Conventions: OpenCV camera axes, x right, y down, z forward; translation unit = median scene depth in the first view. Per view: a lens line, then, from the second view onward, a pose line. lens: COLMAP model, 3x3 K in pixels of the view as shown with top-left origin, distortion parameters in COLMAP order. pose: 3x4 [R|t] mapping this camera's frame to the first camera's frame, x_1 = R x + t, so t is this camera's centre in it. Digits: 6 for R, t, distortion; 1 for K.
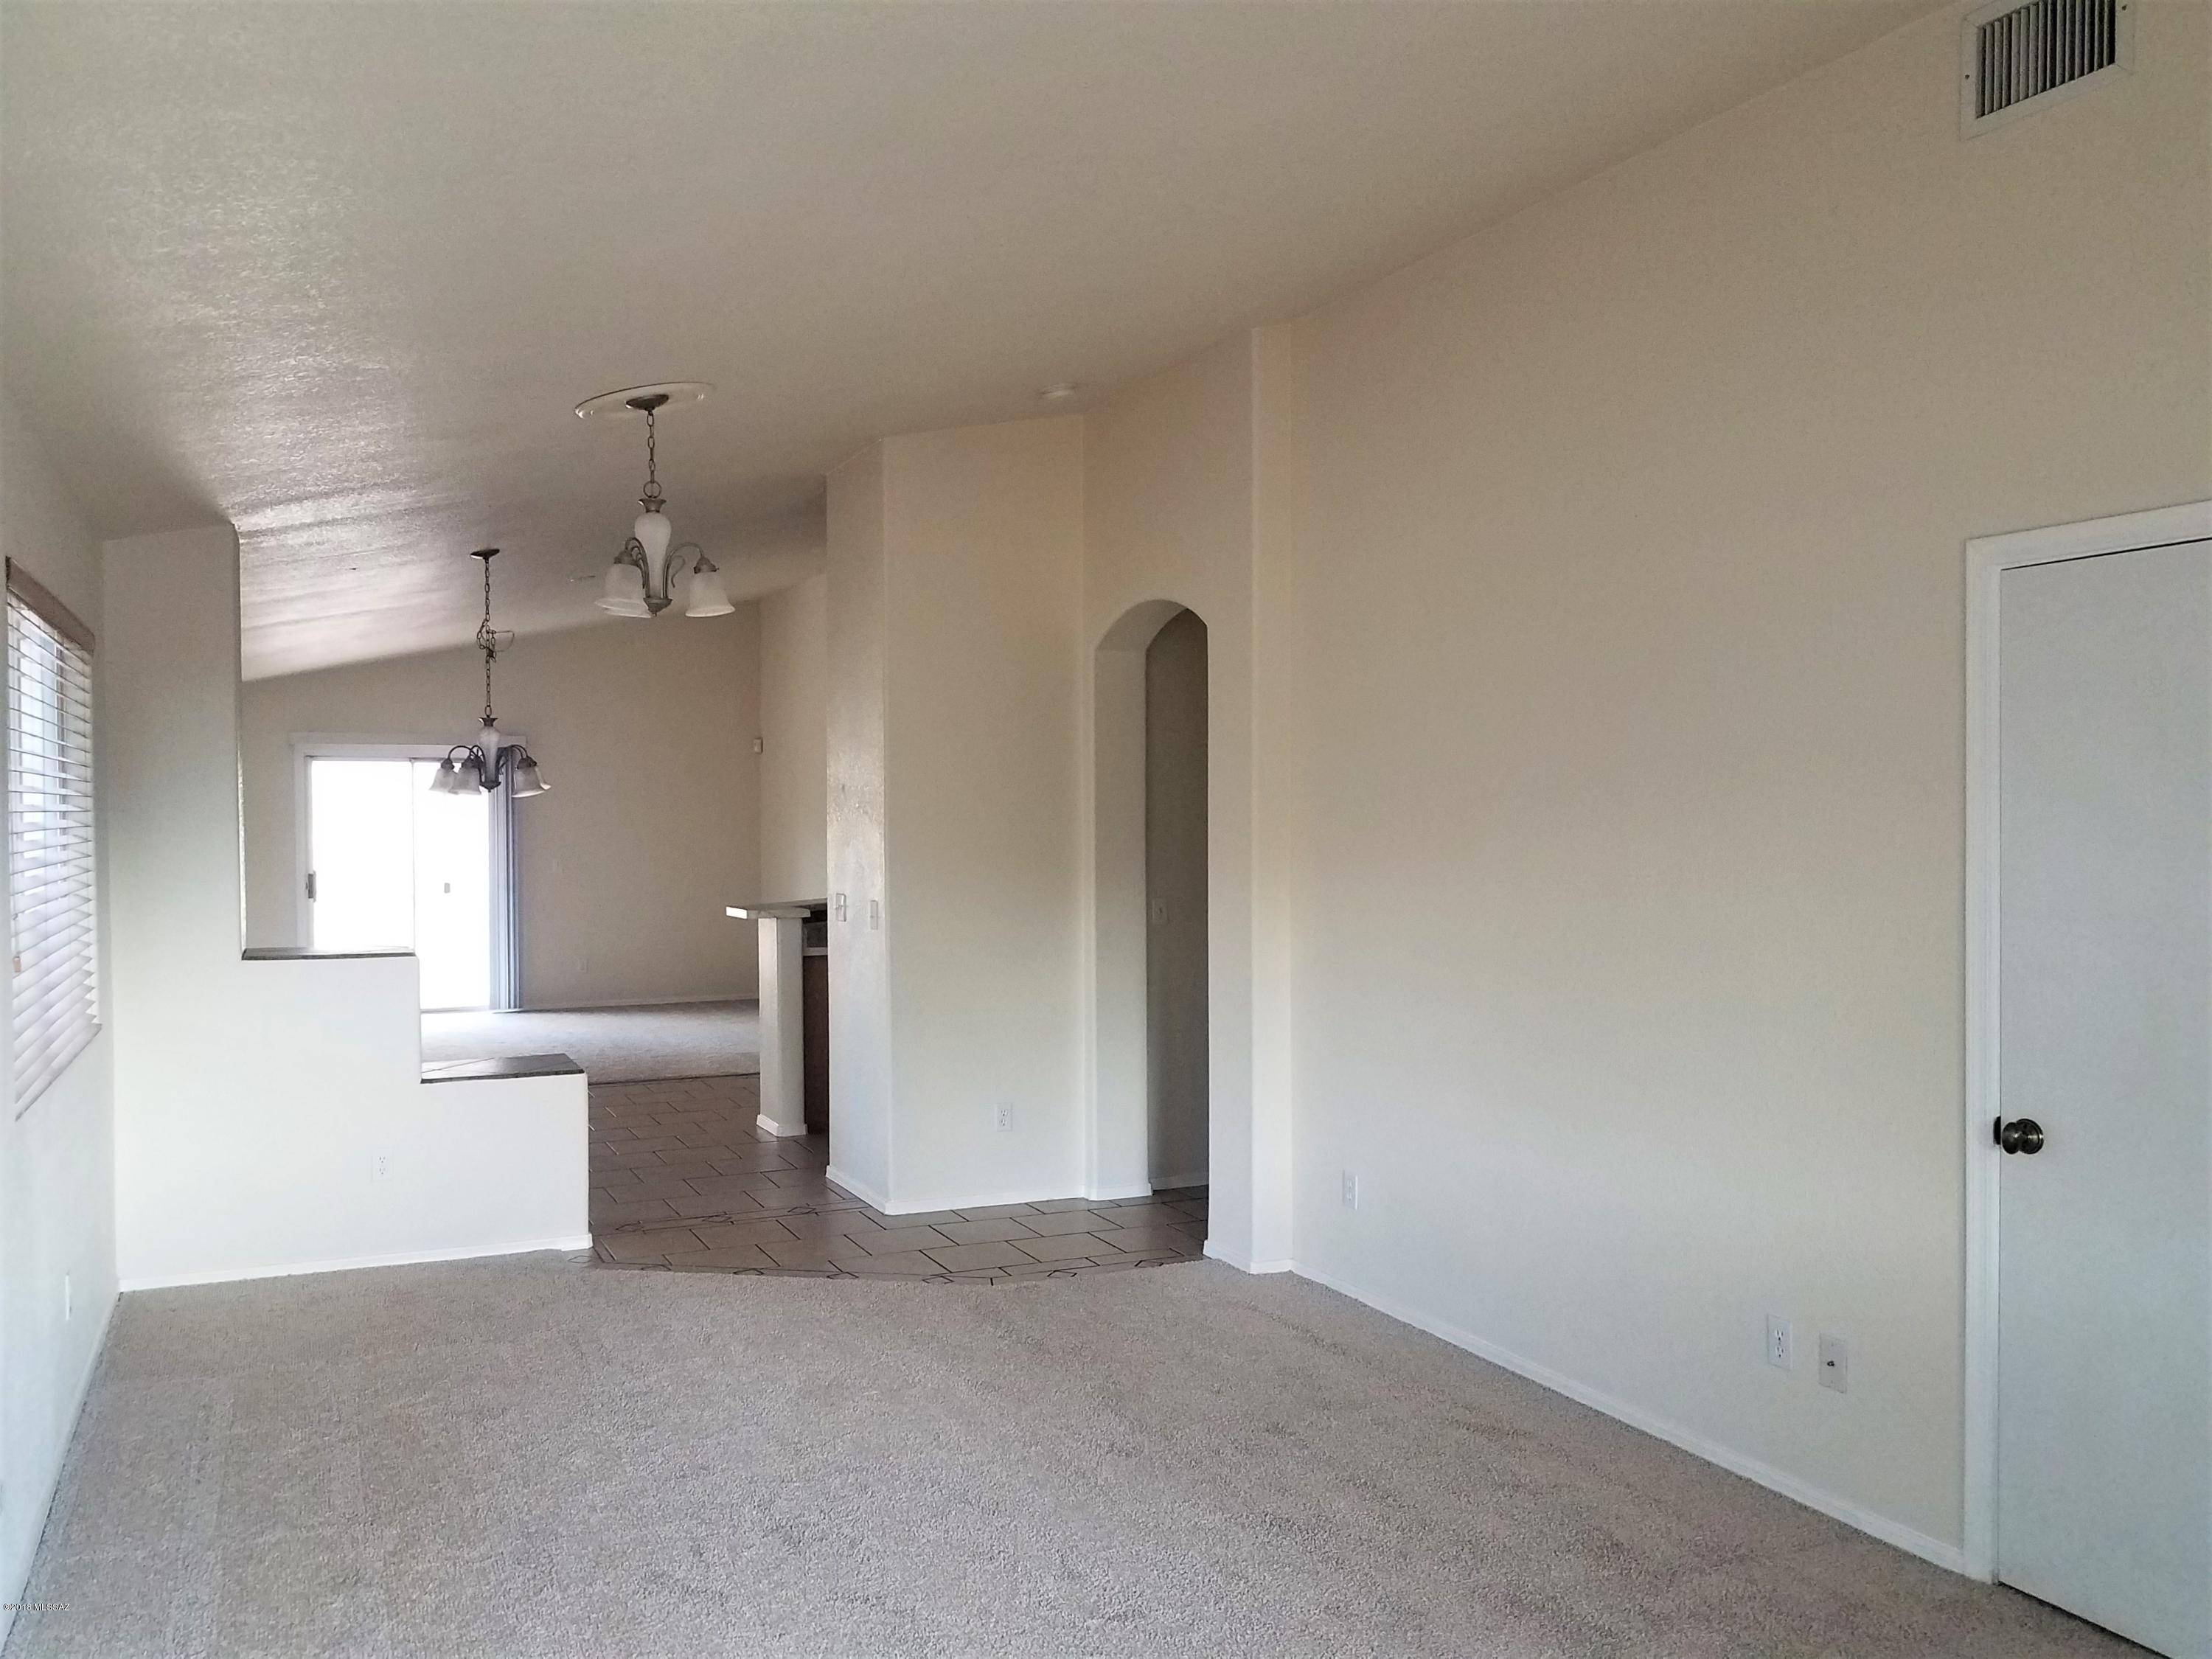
lens RADIAL K [[1713.4, 0, 1106.0], [0, 1713.4, 829.5], [0, 0, 1]] dist [-0.000291, -0.001396]
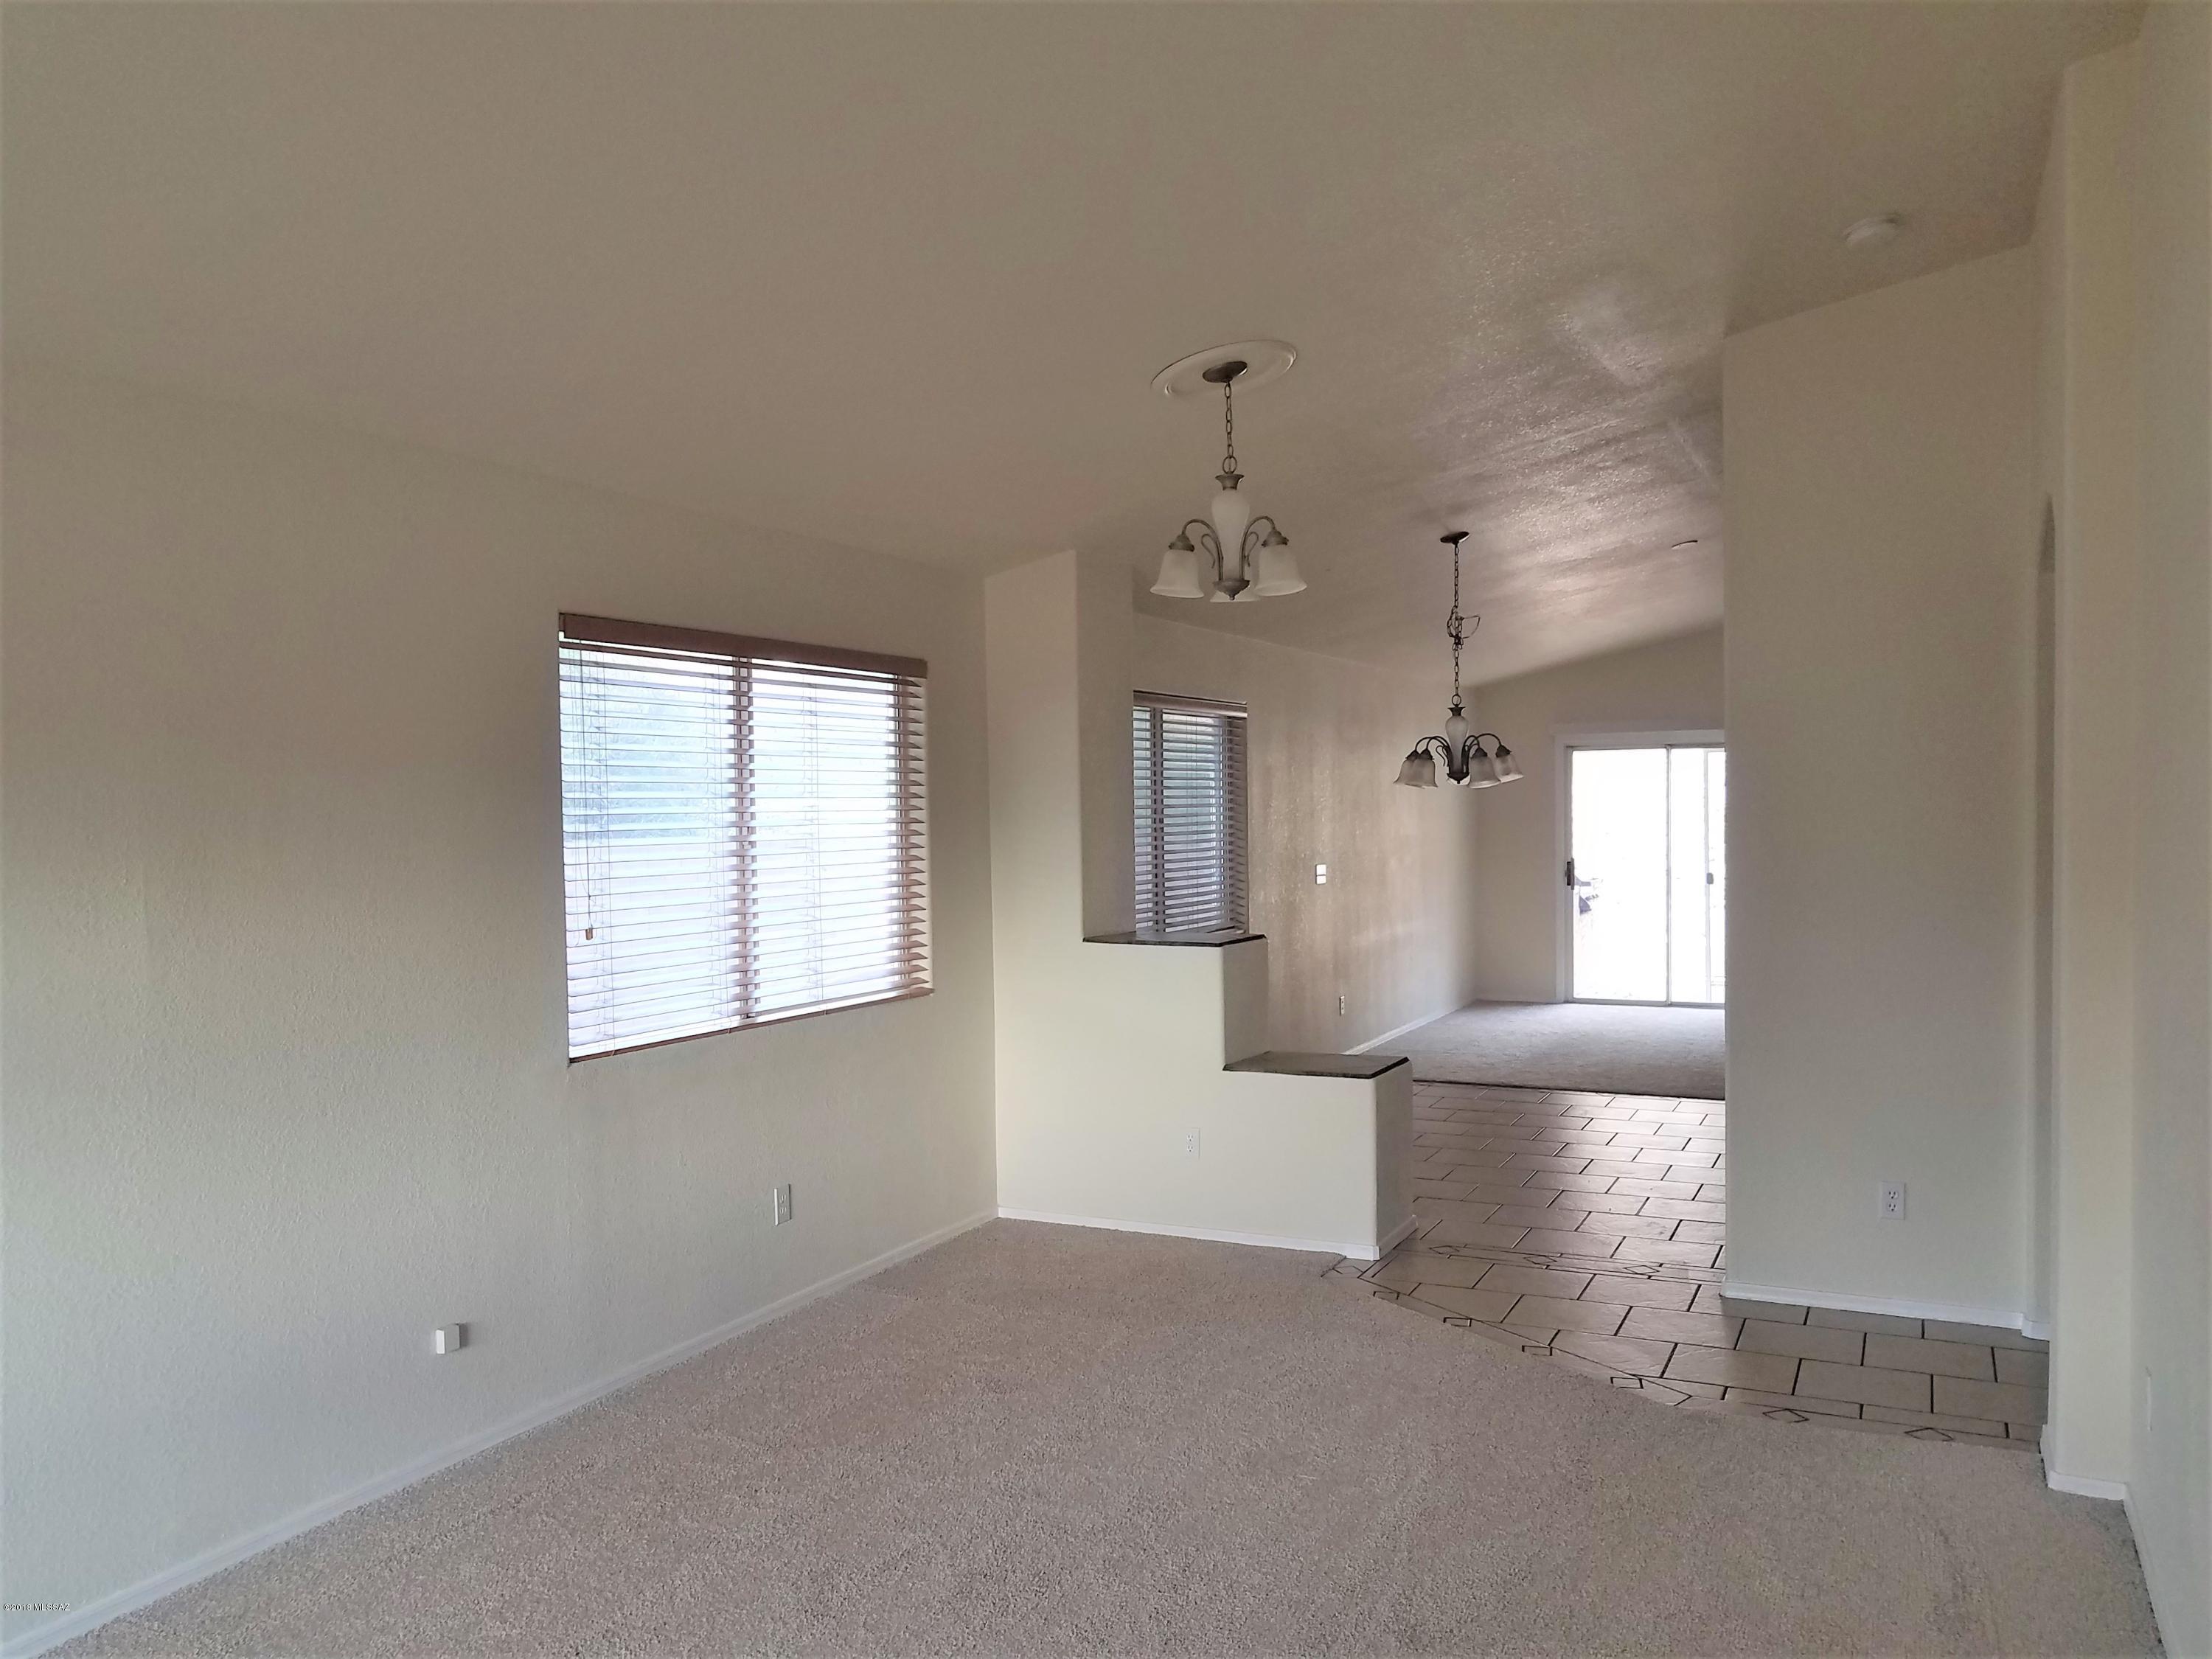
lens RADIAL K [[1738.2, 0, 1111.5], [0, 1738.2, 844.3], [0, 0, 1]] dist [0.001798, -0.001061]
pose [[0.642597, 0.011541, -0.766117, 0.364766], [0.001214, 0.999870, 0.016081, -0.004224], [0.766203, -0.011264, 0.642500, 0.282186]]
